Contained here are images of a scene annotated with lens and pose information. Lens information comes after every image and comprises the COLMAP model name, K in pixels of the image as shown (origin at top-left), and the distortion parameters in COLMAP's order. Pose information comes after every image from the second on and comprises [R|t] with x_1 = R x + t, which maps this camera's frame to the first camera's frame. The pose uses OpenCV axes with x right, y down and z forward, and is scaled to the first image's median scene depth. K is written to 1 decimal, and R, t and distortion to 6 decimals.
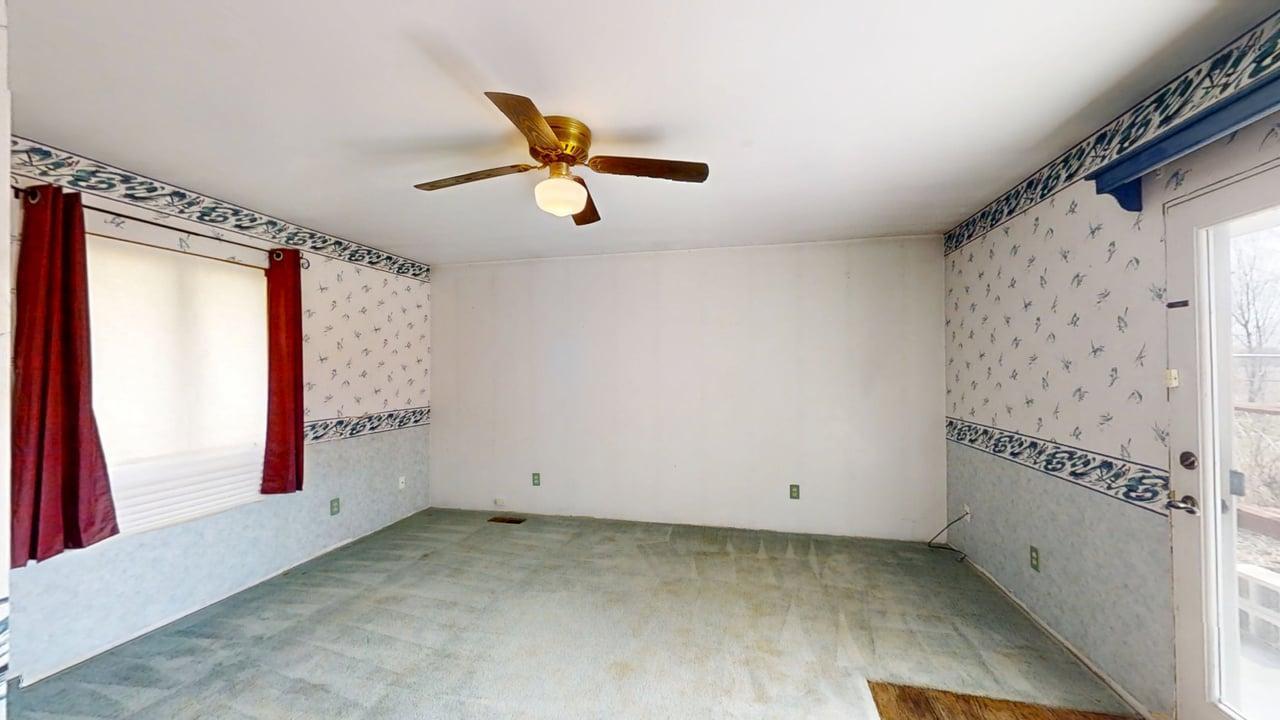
lens RADIAL K [[469.1, 0, 641.7], [0, 469.1, 356.4], [0, 0, 1]] dist [0.000024, 0.000792]
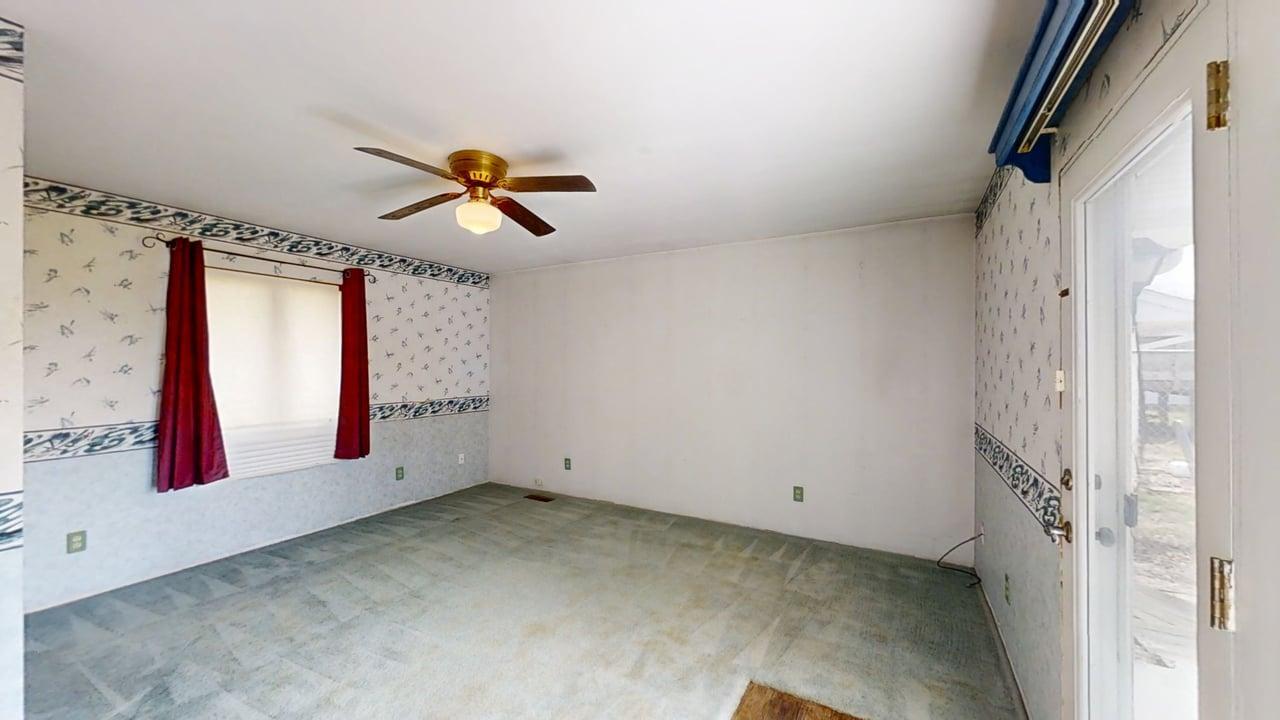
lens RADIAL K [[469.1, 0, 651.9], [0, 469.1, 358.1], [0, 0, 1]] dist [0.000024, 0.000792]
pose [[0.959708, 0.004912, -0.280956, 0.403916], [-0.000622, 0.999882, 0.015358, -0.006037], [0.280998, -0.014564, 0.959598, -0.002442]]
